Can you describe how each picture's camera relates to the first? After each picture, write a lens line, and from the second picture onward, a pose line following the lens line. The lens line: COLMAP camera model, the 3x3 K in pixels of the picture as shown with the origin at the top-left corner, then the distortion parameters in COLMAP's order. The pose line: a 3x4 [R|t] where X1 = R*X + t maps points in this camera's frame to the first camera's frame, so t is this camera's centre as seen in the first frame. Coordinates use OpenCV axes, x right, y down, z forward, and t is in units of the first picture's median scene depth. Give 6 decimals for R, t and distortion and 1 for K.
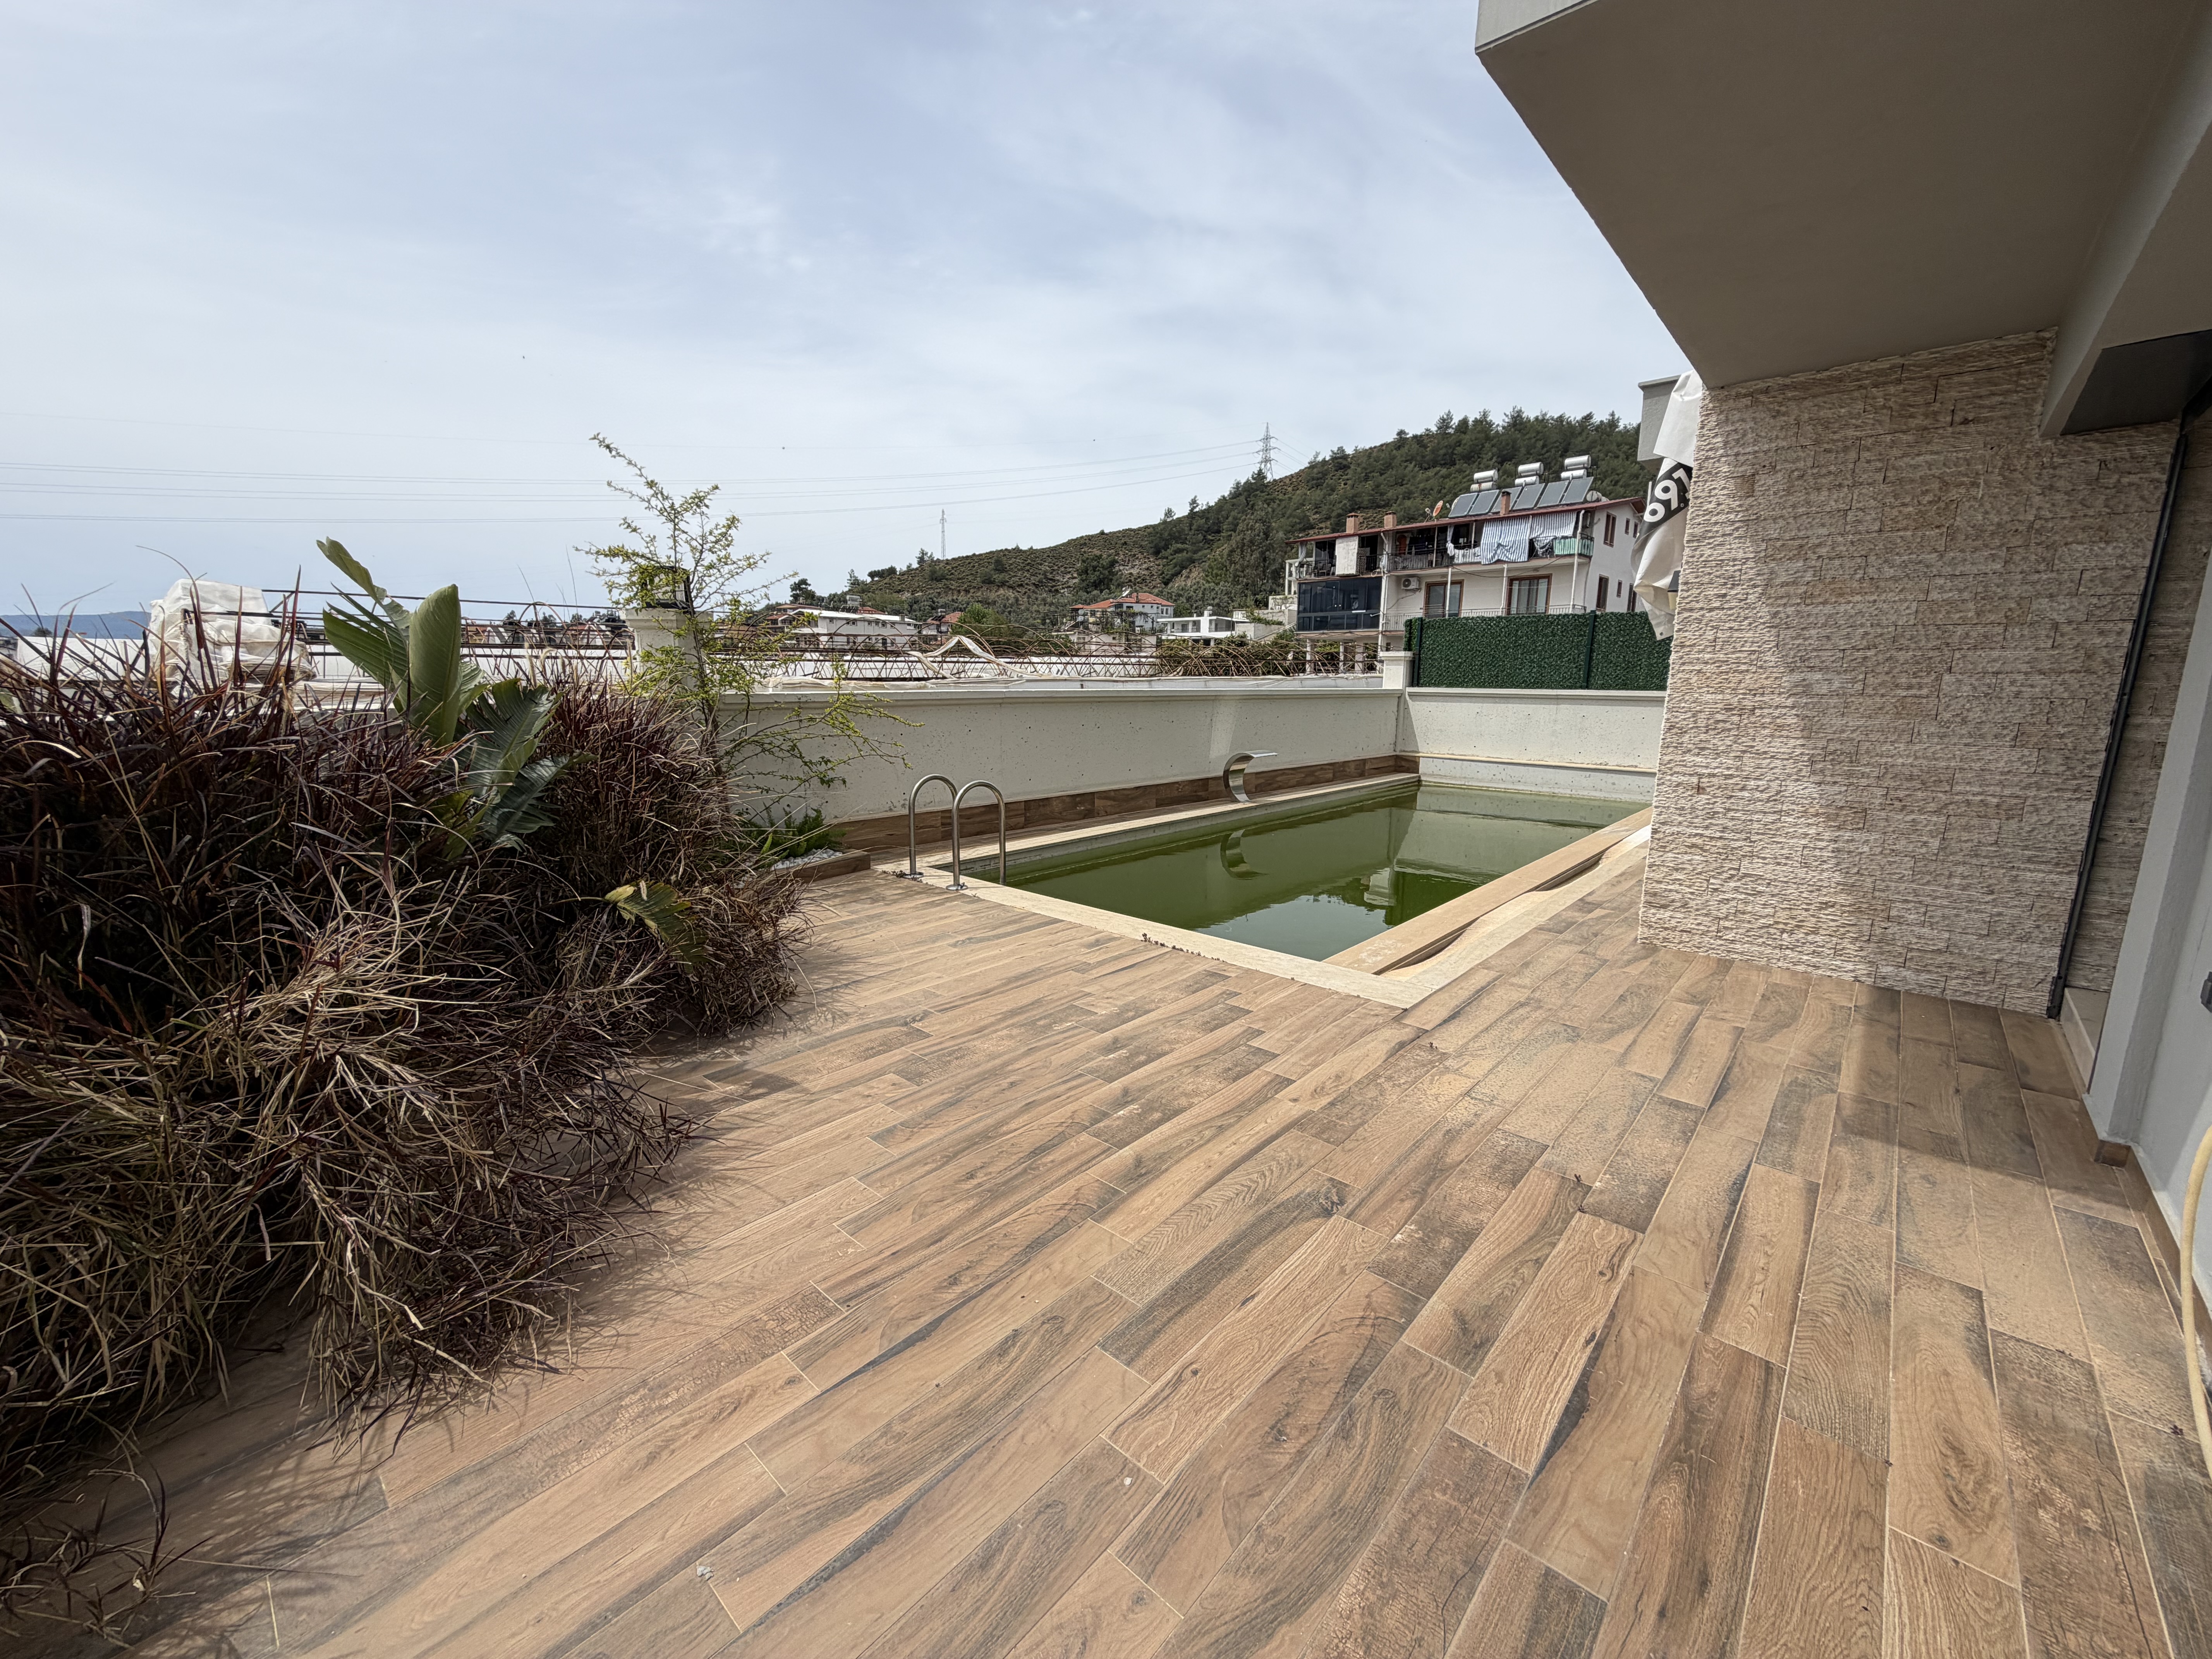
lens RADIAL K [[880.1, 0, 1098.7], [0, 880.1, 830.0], [0, 0, 1]] dist [0.000426, 0.000372]
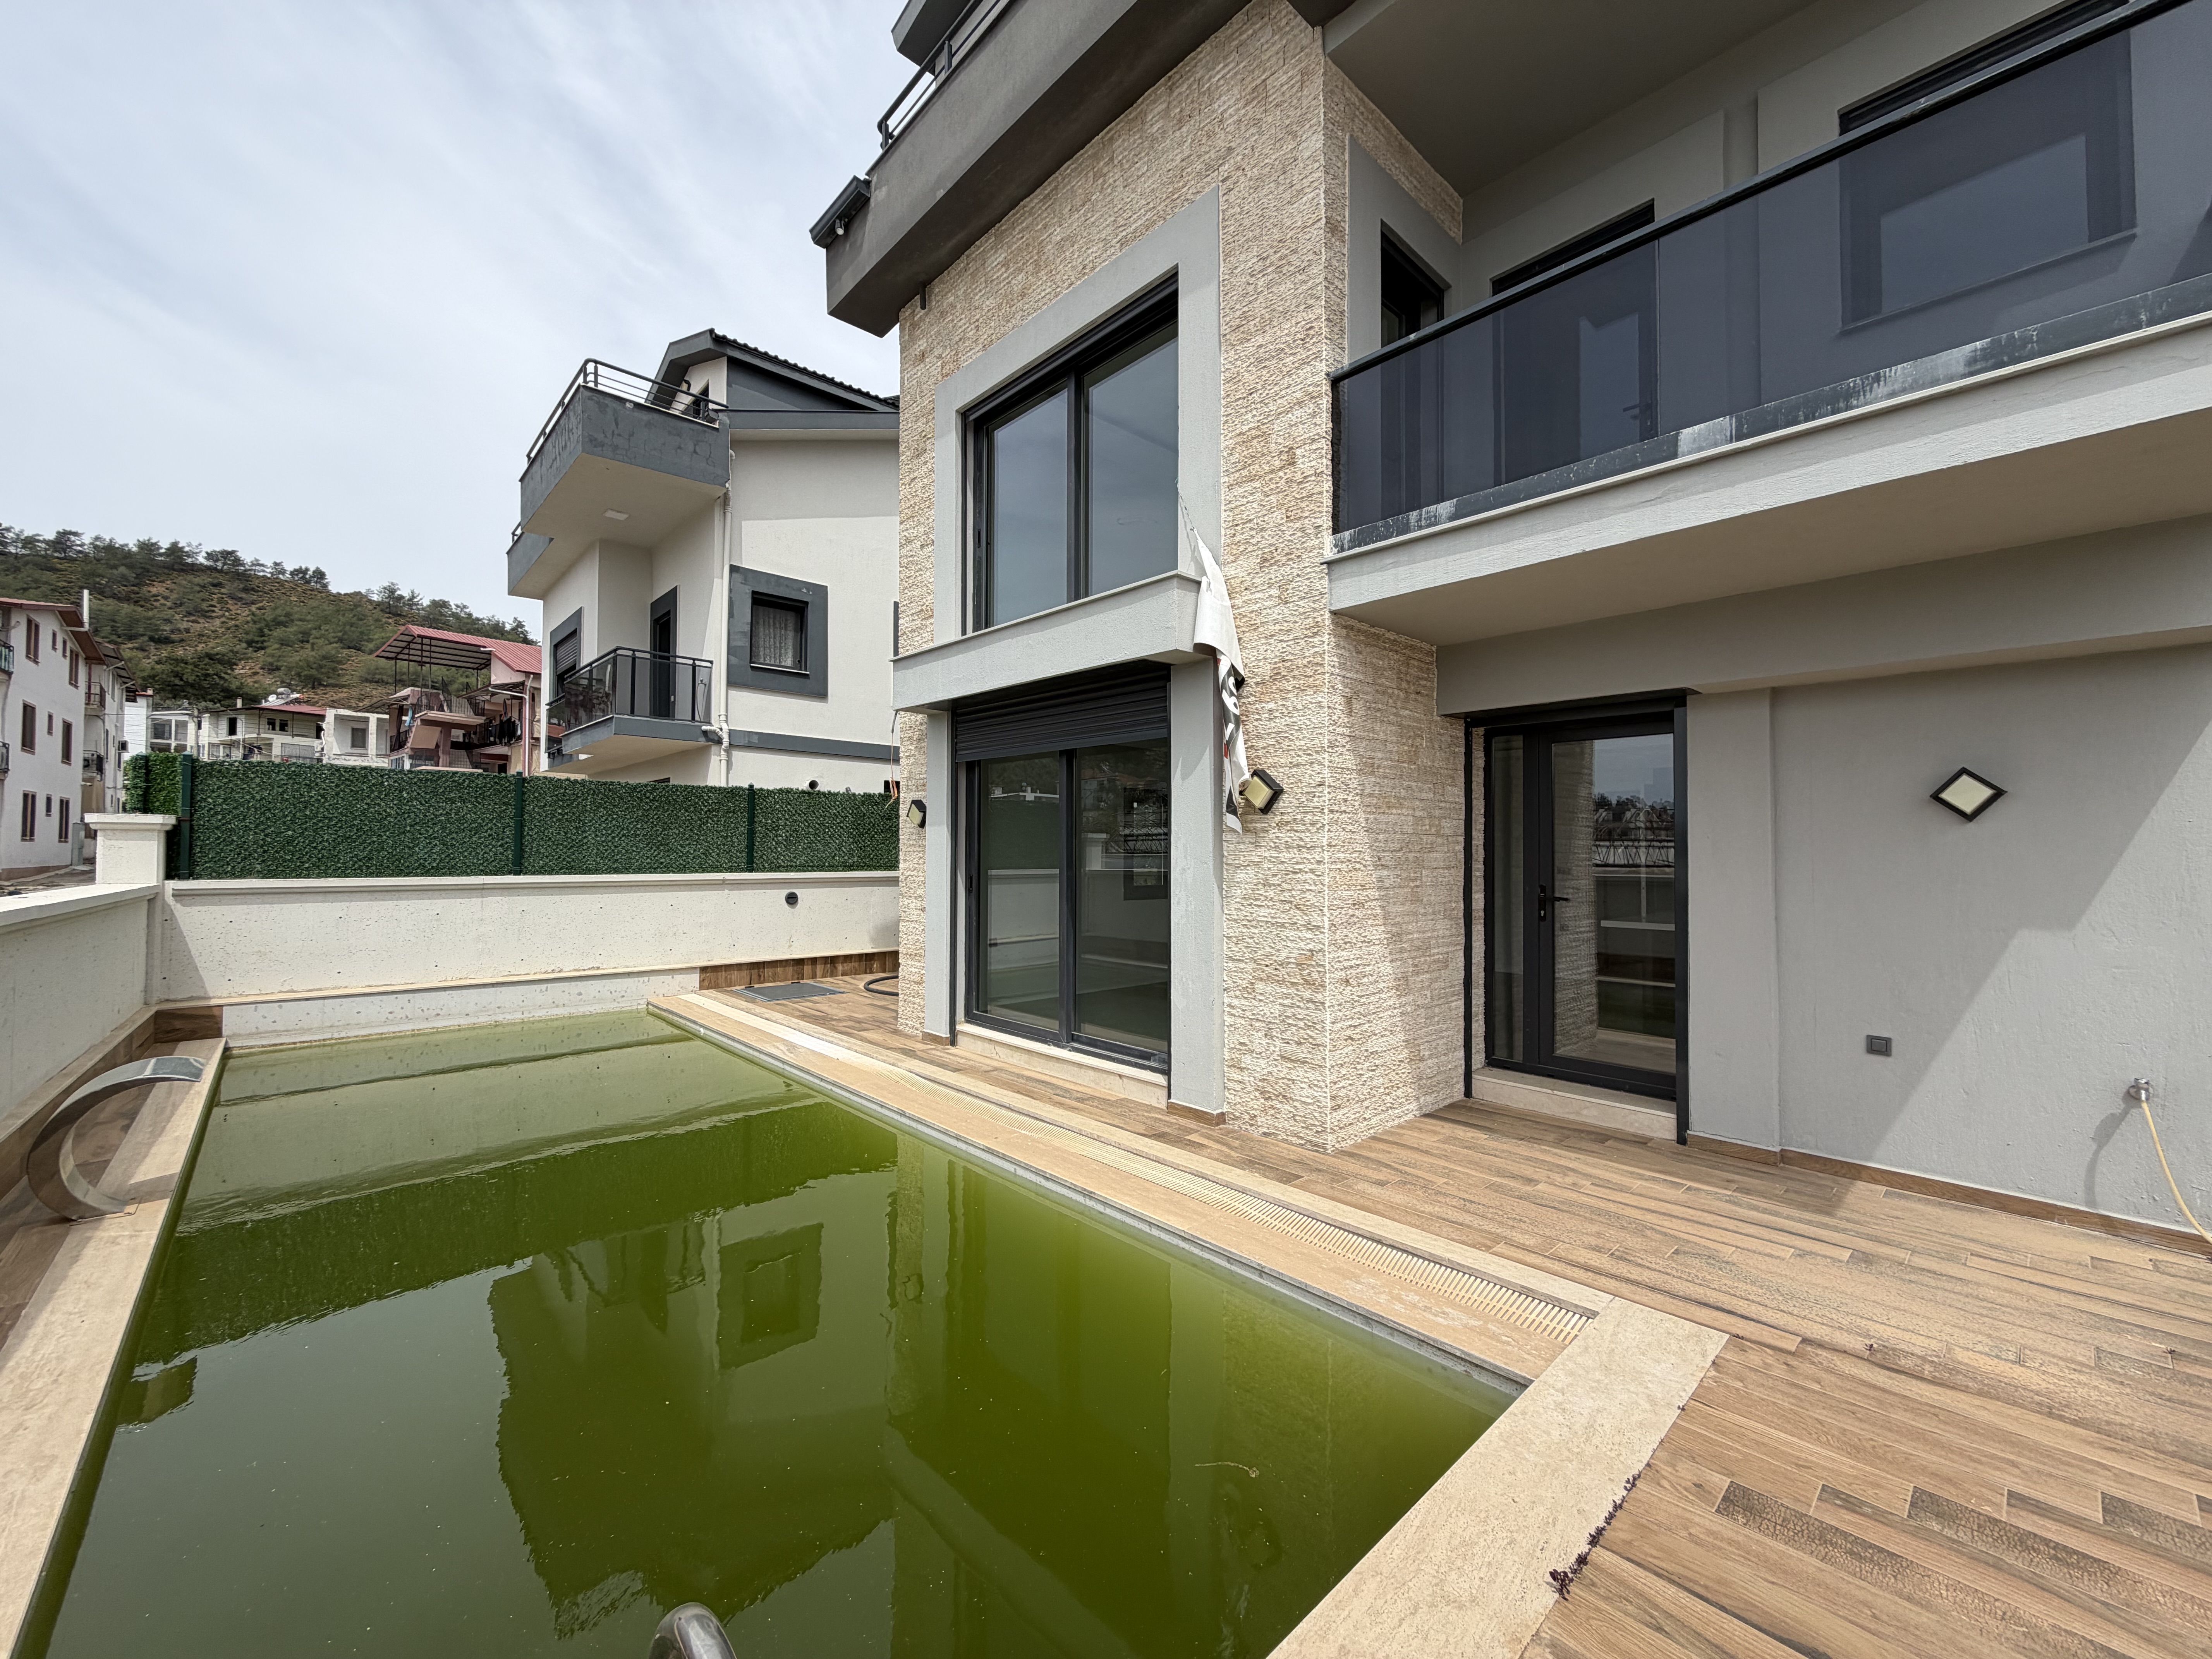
lens RADIAL K [[879.7, 0, 1100.3], [0, 879.7, 829.5], [0, 0, 1]] dist [0.001453, 0.000046]
pose [[0.093467, 0.014644, 0.995515, -0.382952], [0.169217, 0.985110, -0.030379, -0.245220], [-0.981137, 0.171298, 0.089597, 1.183795]]
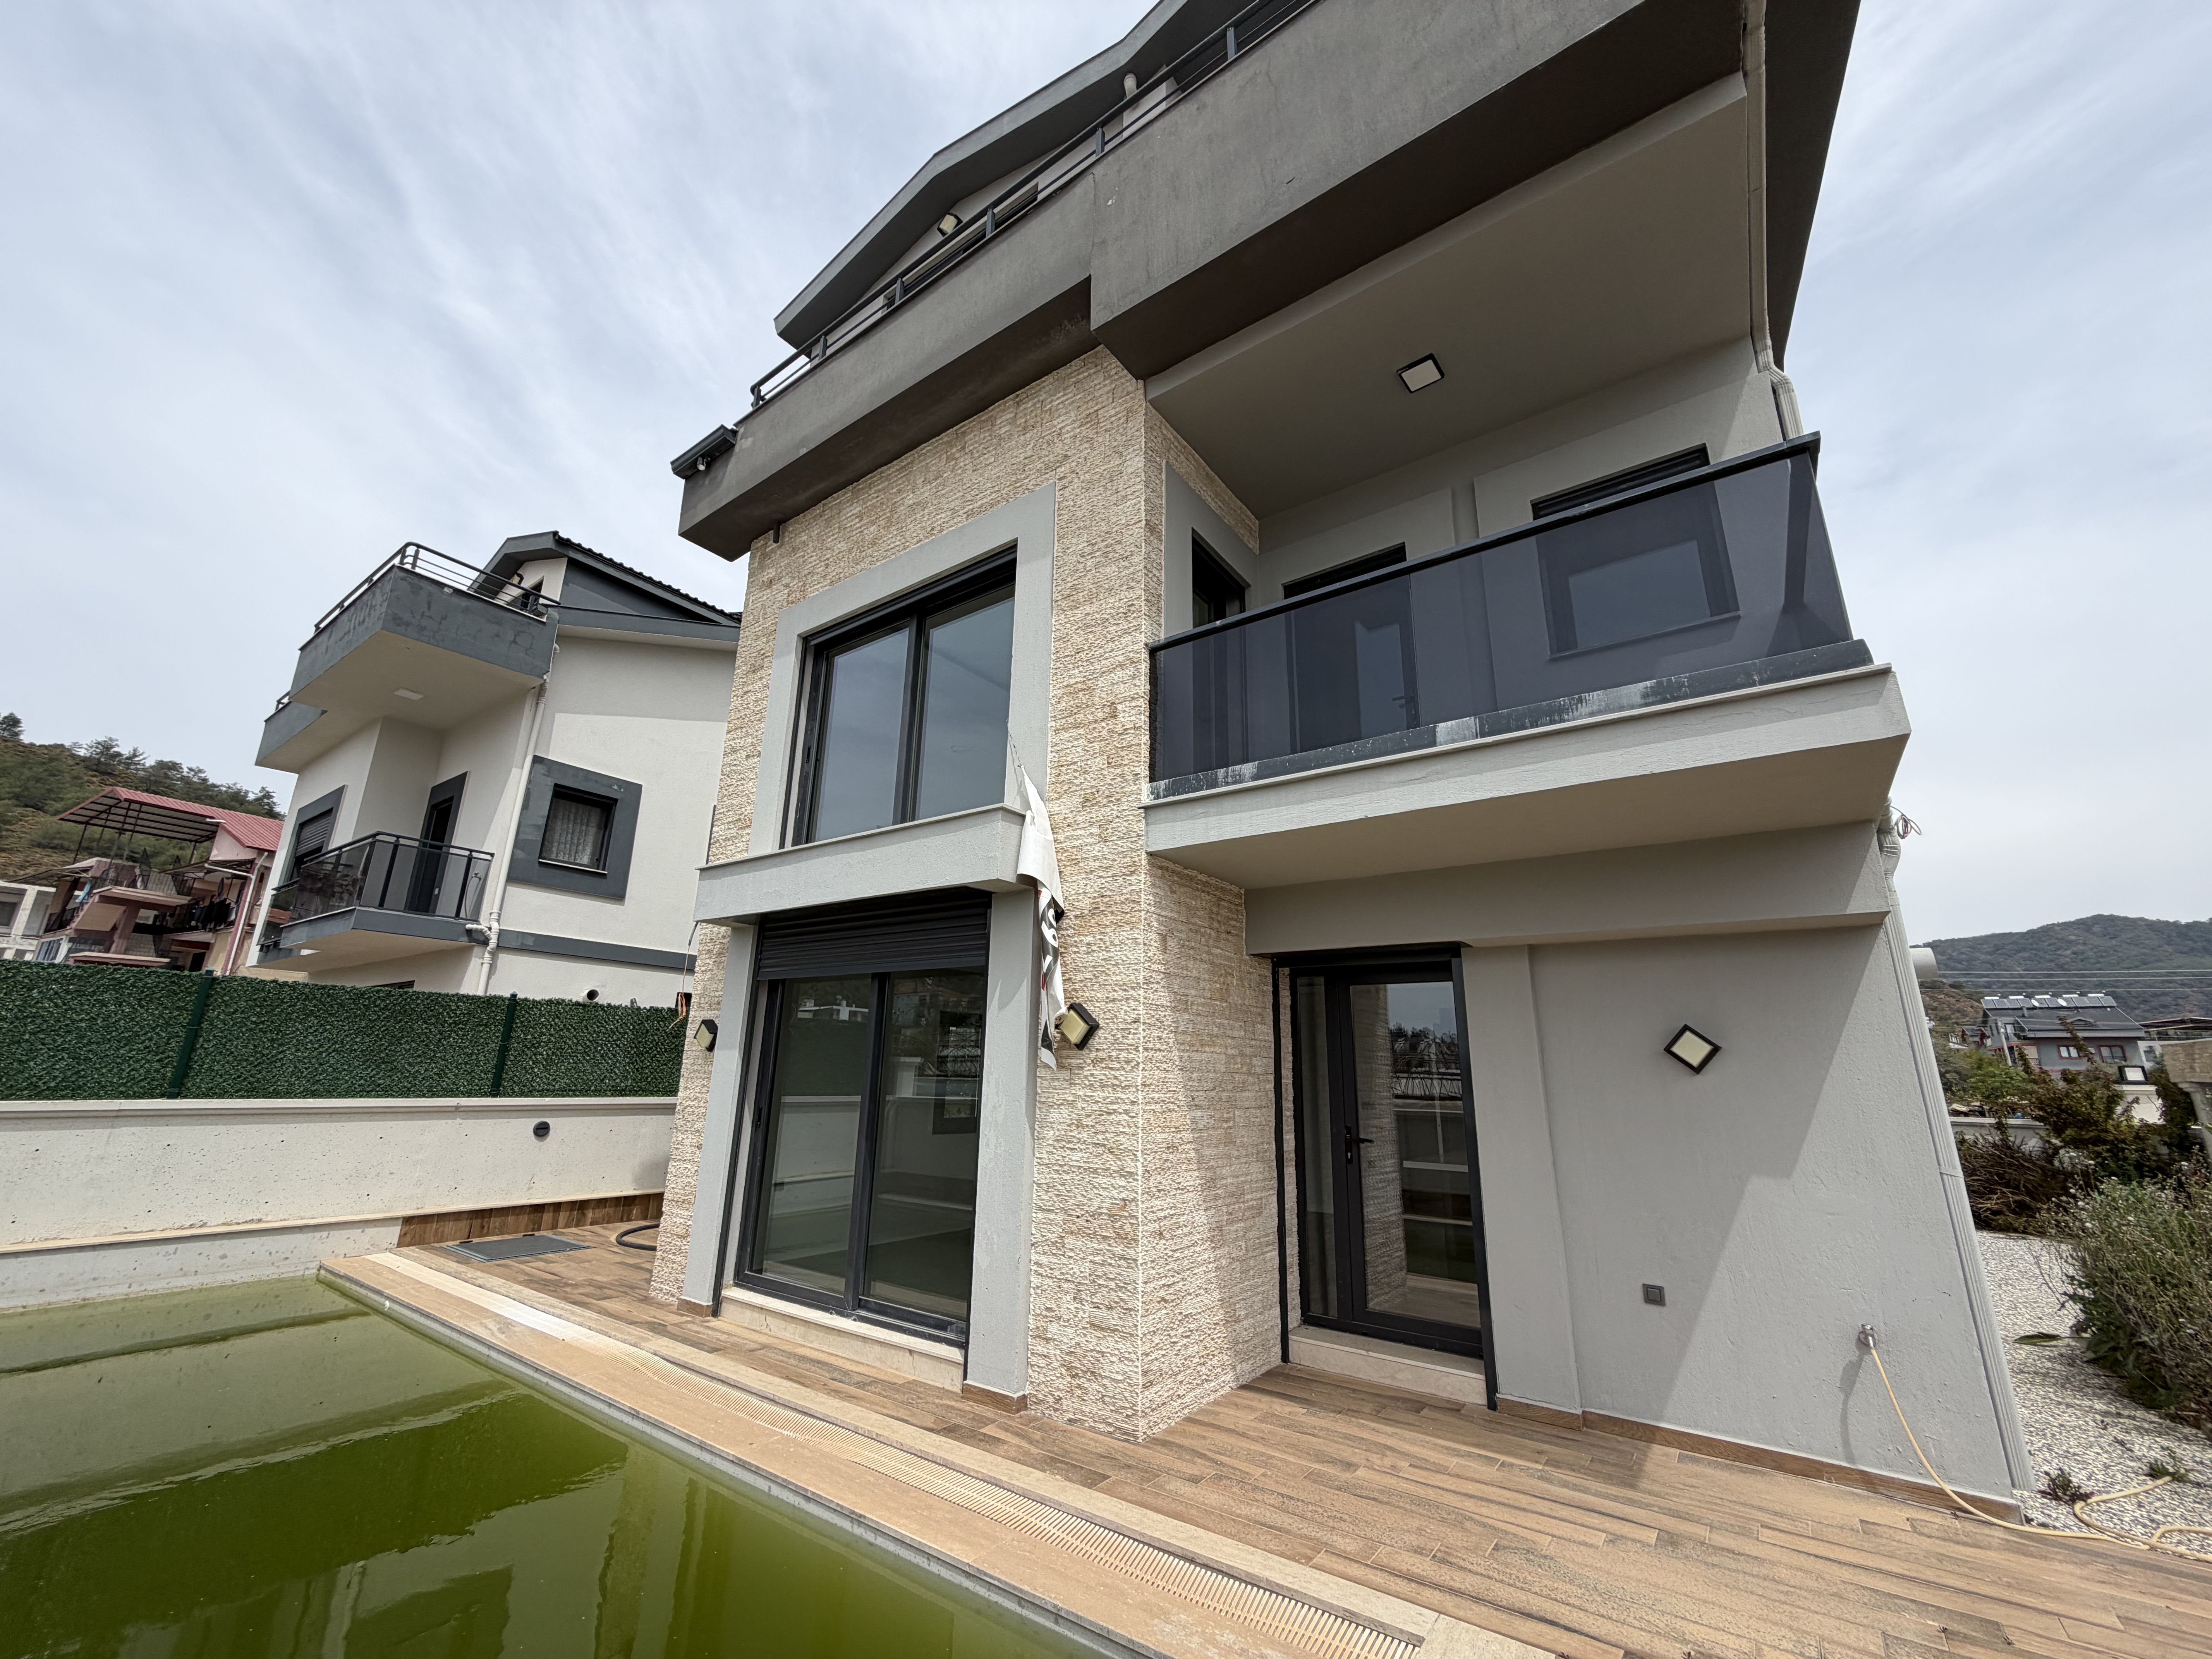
lens RADIAL K [[880.1, 0, 1098.7], [0, 880.1, 830.0], [0, 0, 1]] dist [0.000426, 0.000372]
pose [[-0.103800, 0.256018, 0.961083, -0.373658], [0.149536, 0.959336, -0.239402, -0.259256], [-0.983293, 0.118866, -0.137863, 1.171627]]
